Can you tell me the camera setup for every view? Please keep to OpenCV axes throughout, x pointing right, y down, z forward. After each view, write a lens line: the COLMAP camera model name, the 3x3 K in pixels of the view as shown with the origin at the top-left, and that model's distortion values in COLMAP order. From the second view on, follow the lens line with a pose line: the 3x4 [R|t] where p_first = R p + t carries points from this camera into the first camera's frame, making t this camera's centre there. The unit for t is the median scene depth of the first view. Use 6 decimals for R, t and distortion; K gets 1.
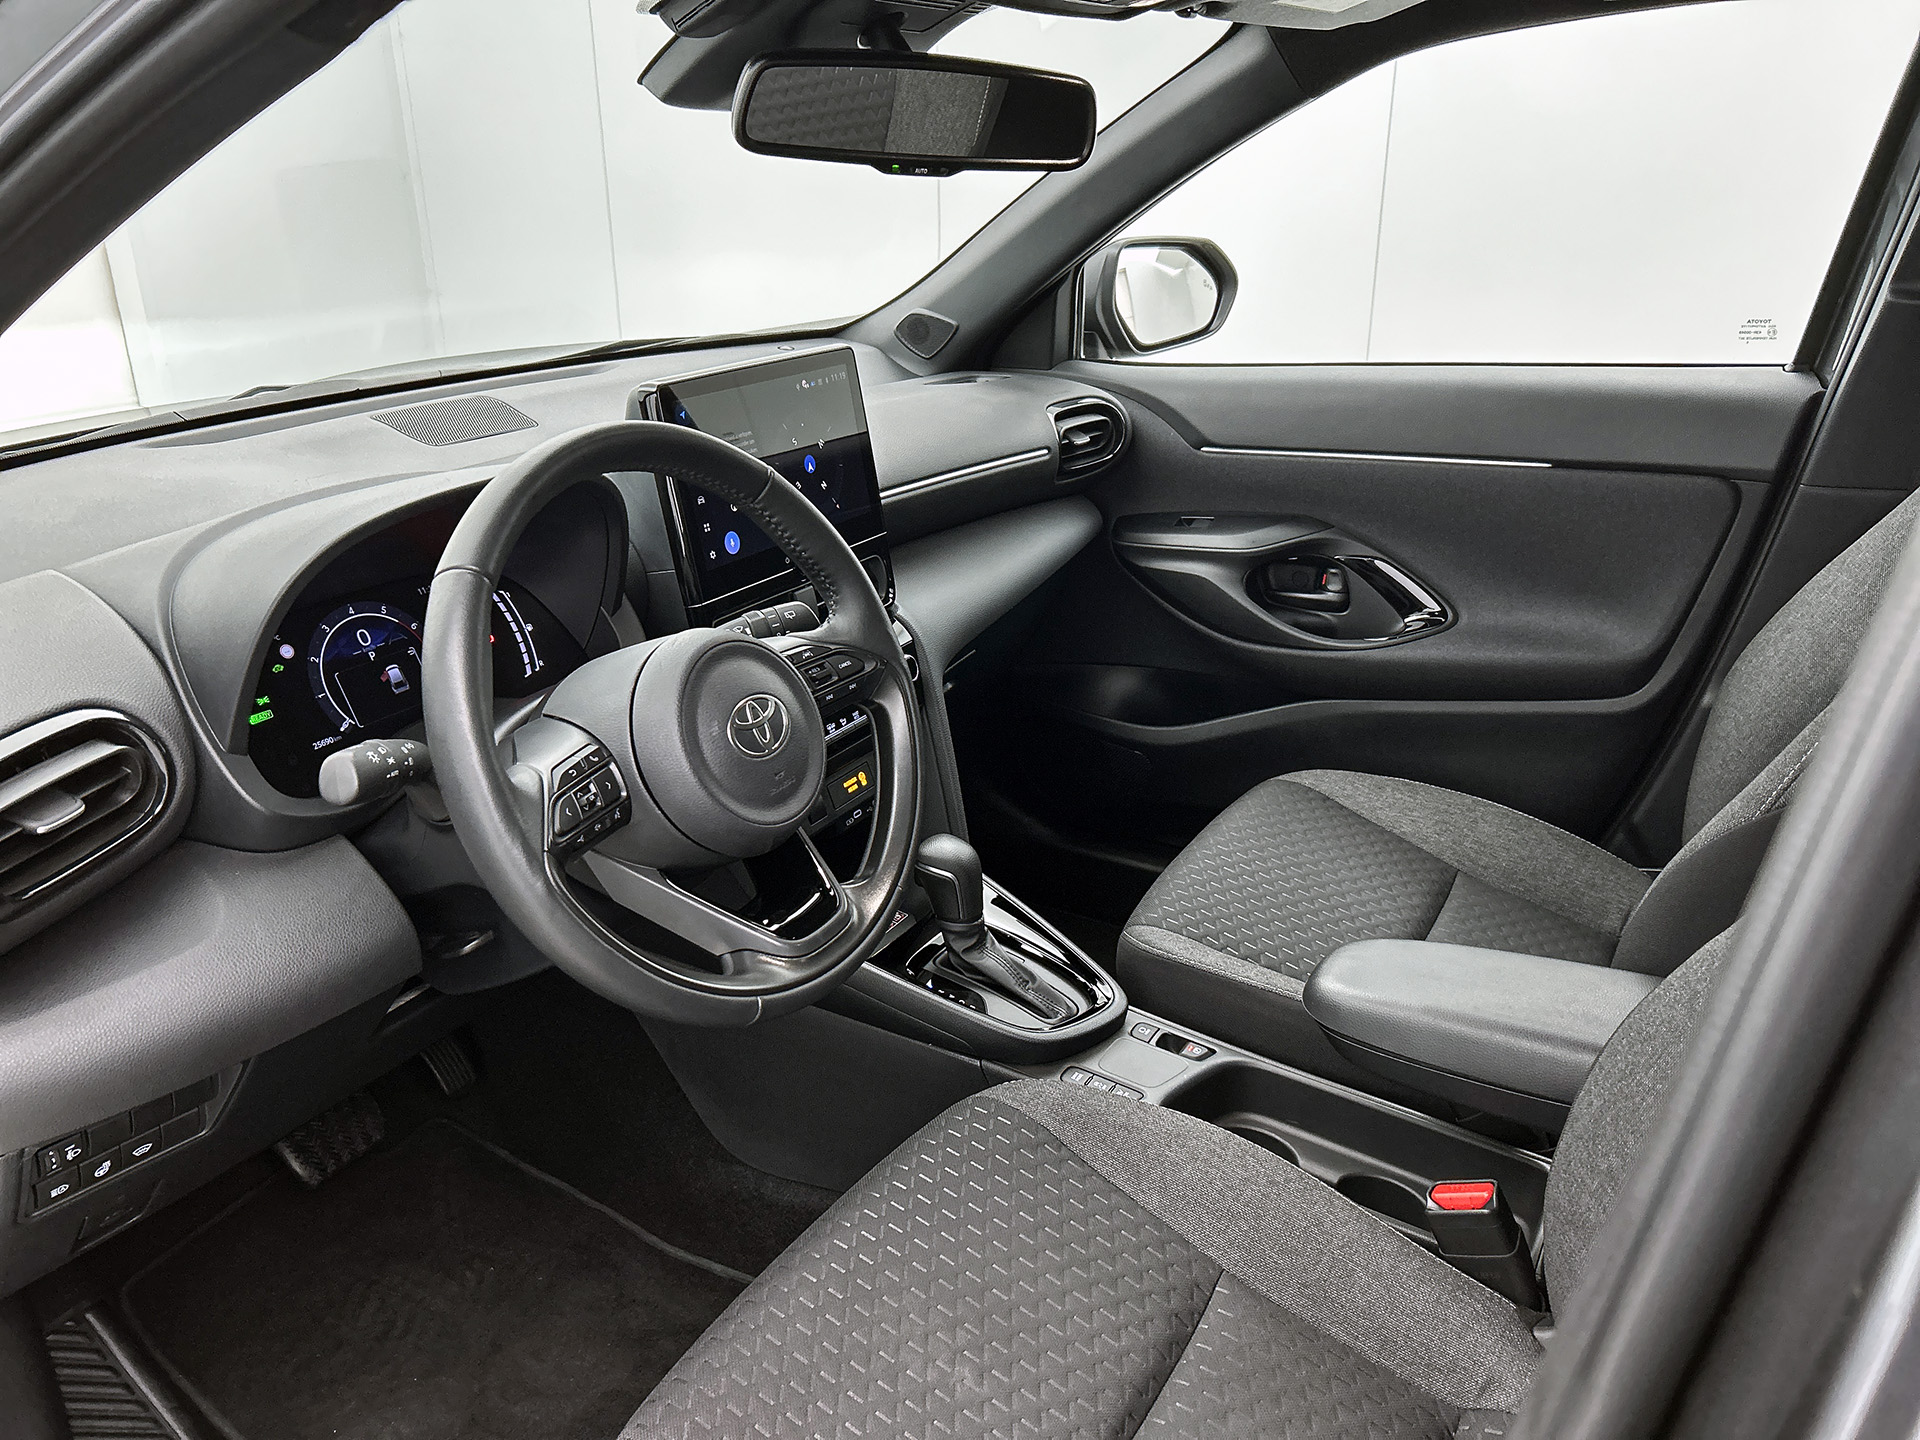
lens RADIAL K [[1430.7, 0, 960.7], [0, 1430.7, 715.9], [0, 0, 1]] dist [0.033725, -0.029509]
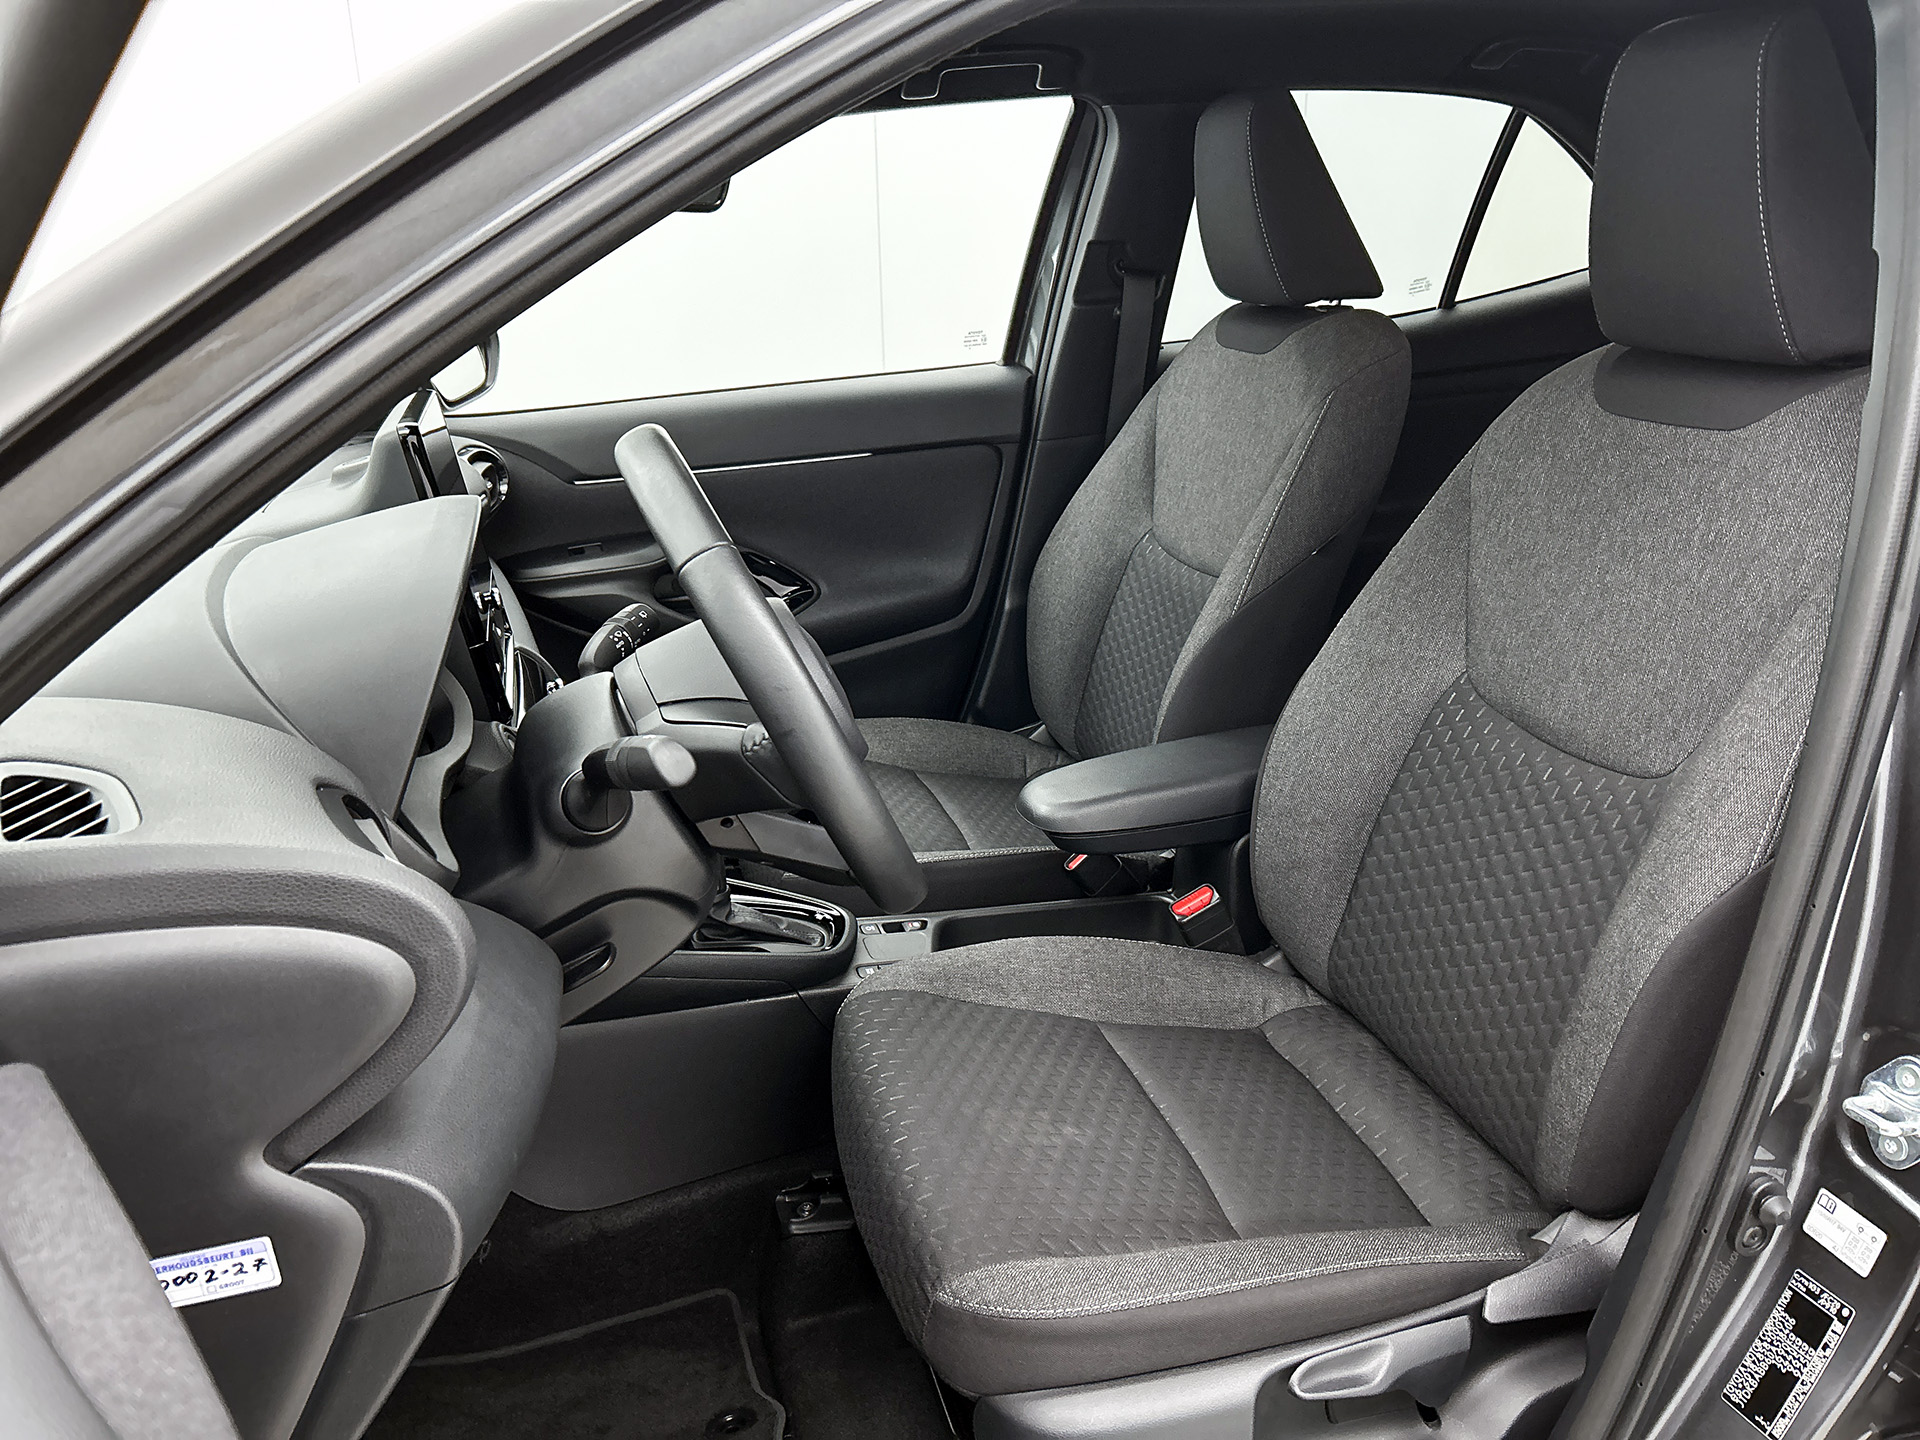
lens RADIAL K [[1430.7, 0, 916.3], [0, 1430.7, 739.2], [0, 0, 1]] dist [0.033725, -0.029509]
pose [[0.701549, -0.241093, 0.670599, -0.532004], [0.273024, 0.960161, 0.059571, 0.007708], [-0.658245, 0.141298, 0.739424, 0.062301]]
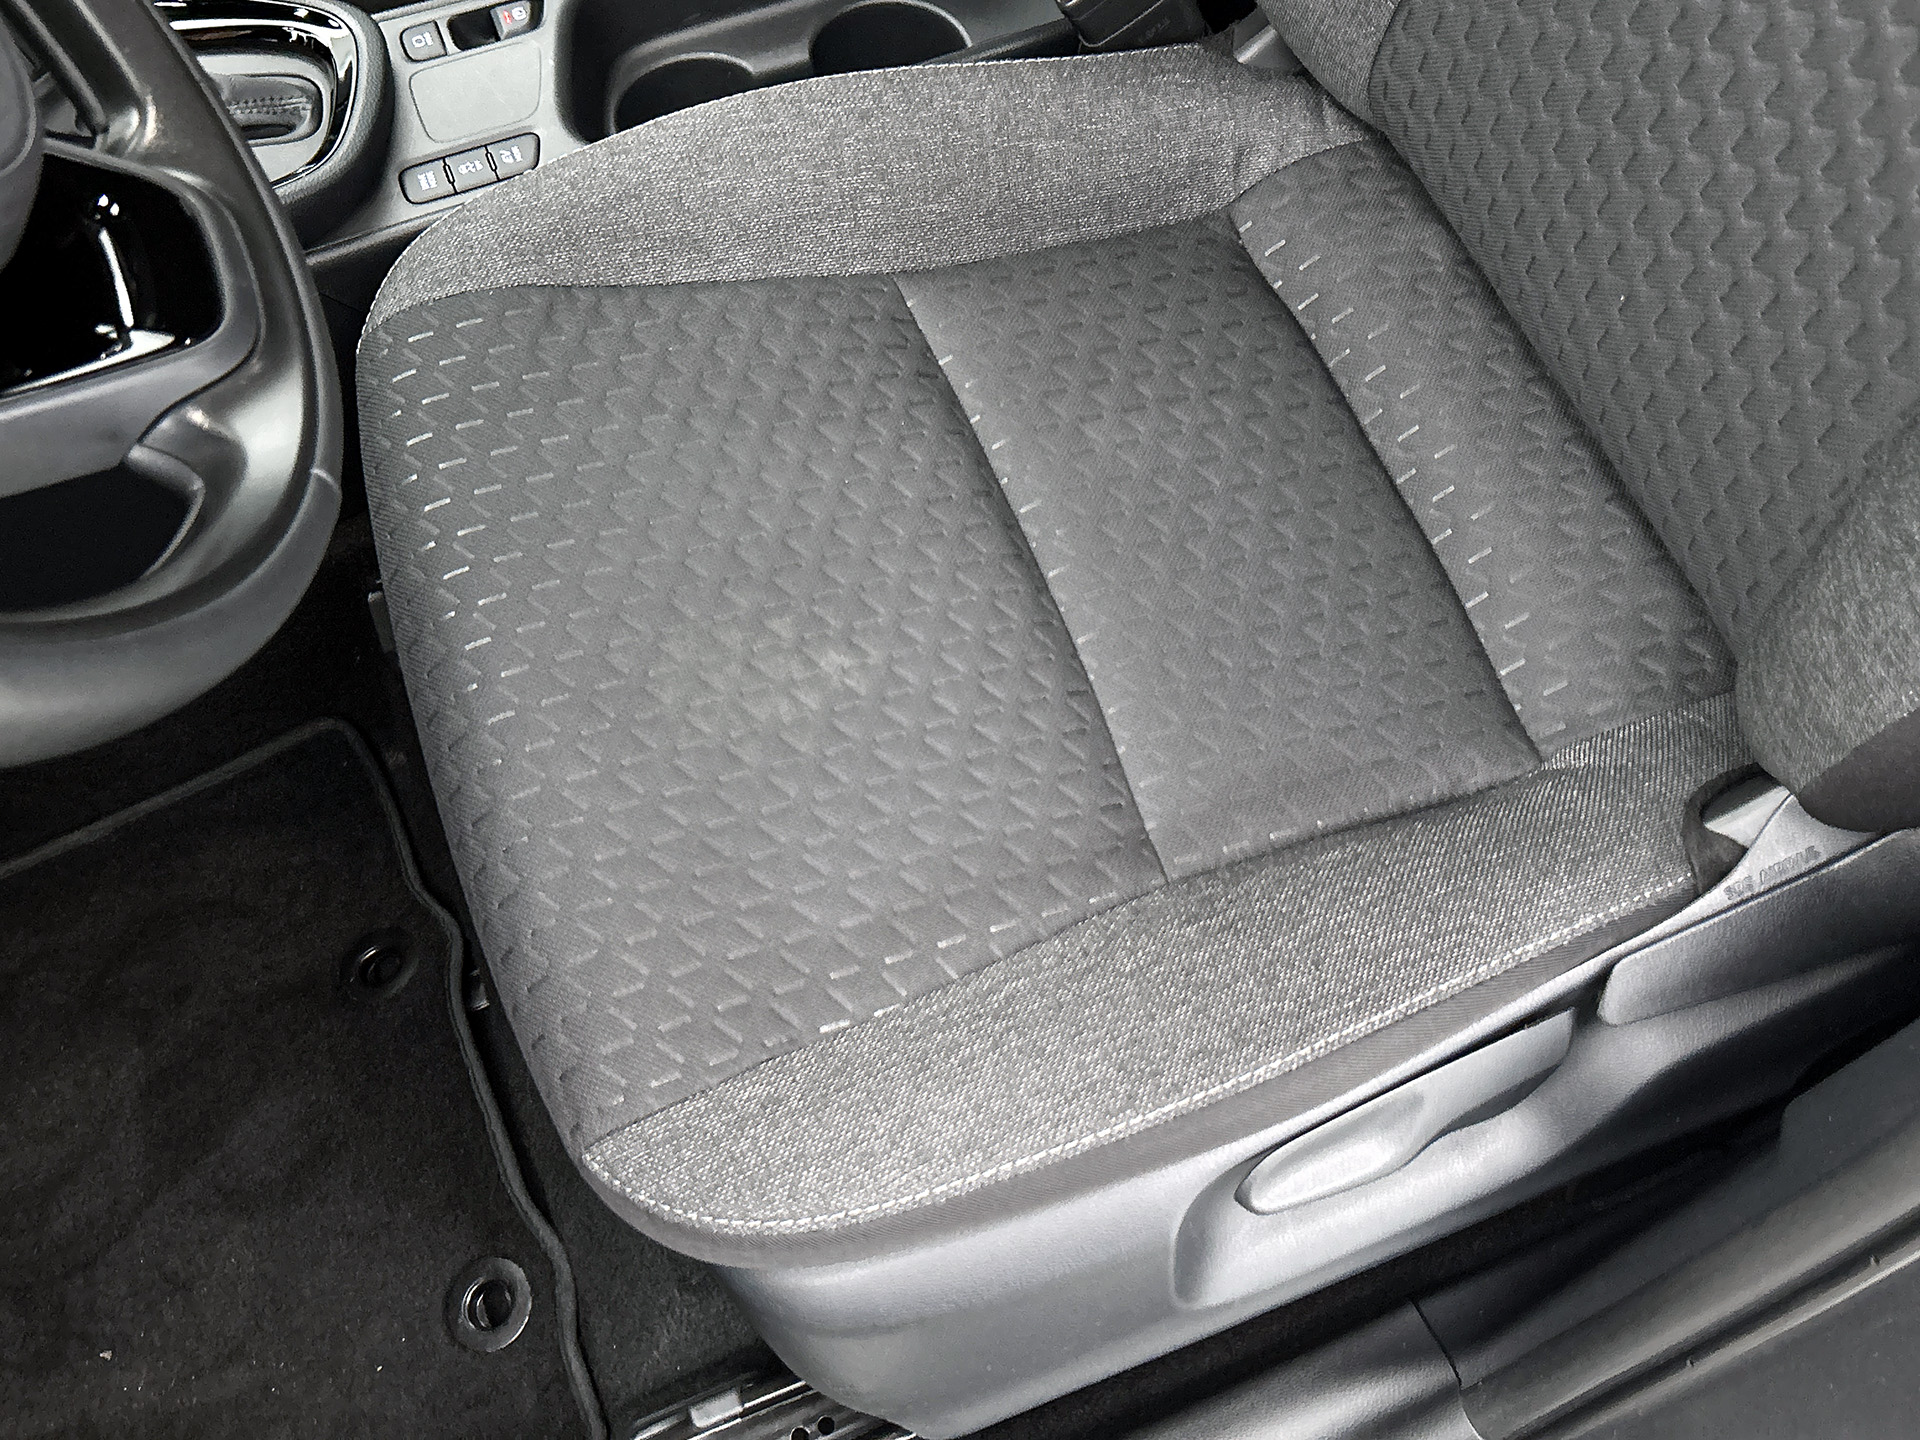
lens RADIAL K [[1855.1, 0, 969.6], [0, 1855.1, 707.1], [0, 0, 1]] dist [0.004442, 0.000000]
pose [[0.601565, -0.727030, 0.330978, -0.152874], [0.343602, 0.609543, 0.714420, -0.059548], [-0.721150, -0.316045, 0.616489, 0.273932]]
